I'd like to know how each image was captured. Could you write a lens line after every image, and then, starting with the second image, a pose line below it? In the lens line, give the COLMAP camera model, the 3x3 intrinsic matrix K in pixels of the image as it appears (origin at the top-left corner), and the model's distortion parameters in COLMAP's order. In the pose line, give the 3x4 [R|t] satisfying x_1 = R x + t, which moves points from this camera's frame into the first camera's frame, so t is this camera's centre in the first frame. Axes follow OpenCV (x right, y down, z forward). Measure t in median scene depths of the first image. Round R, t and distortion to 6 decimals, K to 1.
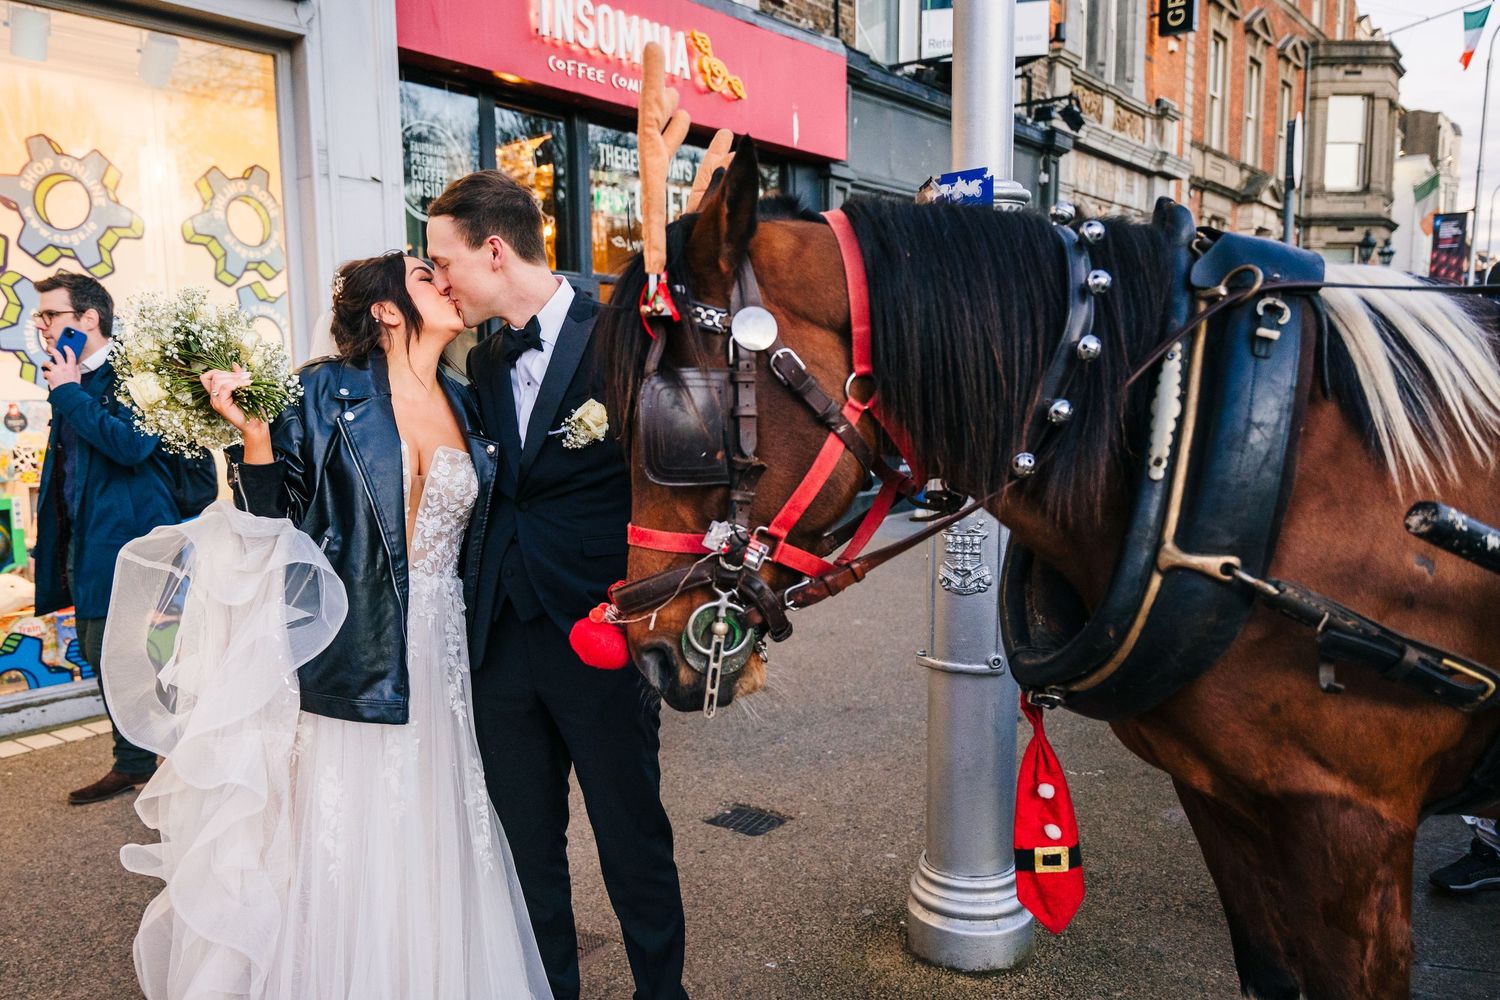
lens RADIAL K [[1045.9, 0, 748.6], [0, 1045.9, 498.7], [0, 0, 1]] dist [0.004594, 0.000992]
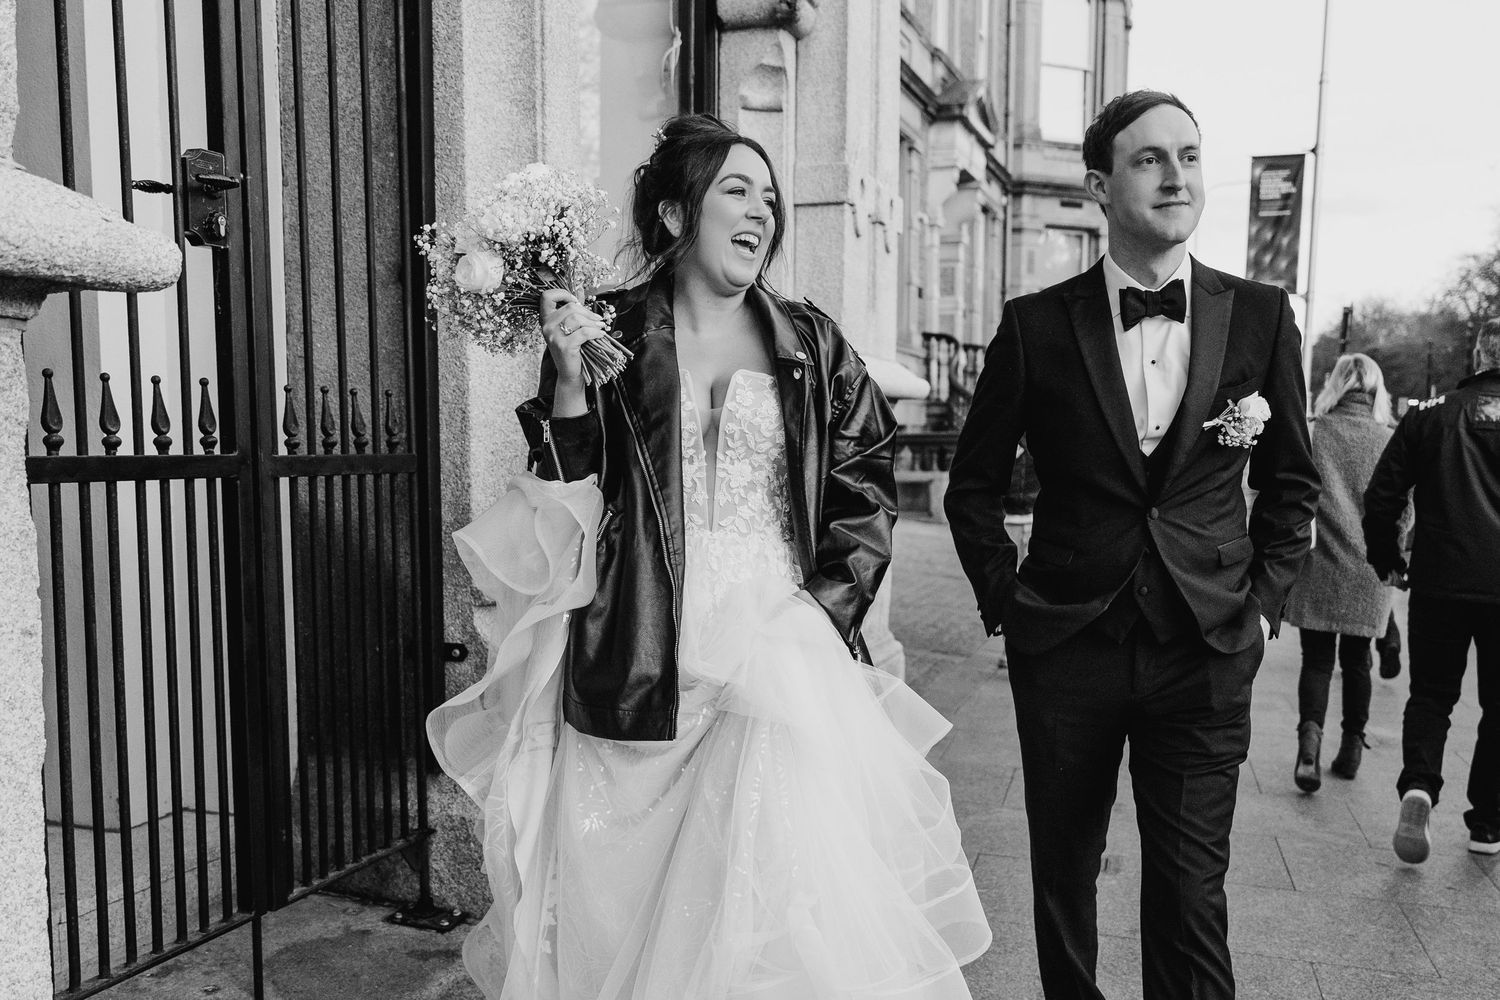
lens RADIAL K [[1045.9, 0, 750.1], [0, 1045.9, 501.7], [0, 0, 1]] dist [0.004594, 0.000992]
pose [[0.943003, -0.007702, 0.332695, 0.197625], [0.022409, 0.998933, -0.040392, -0.064881], [-0.332029, 0.045545, 0.942169, 0.528588]]
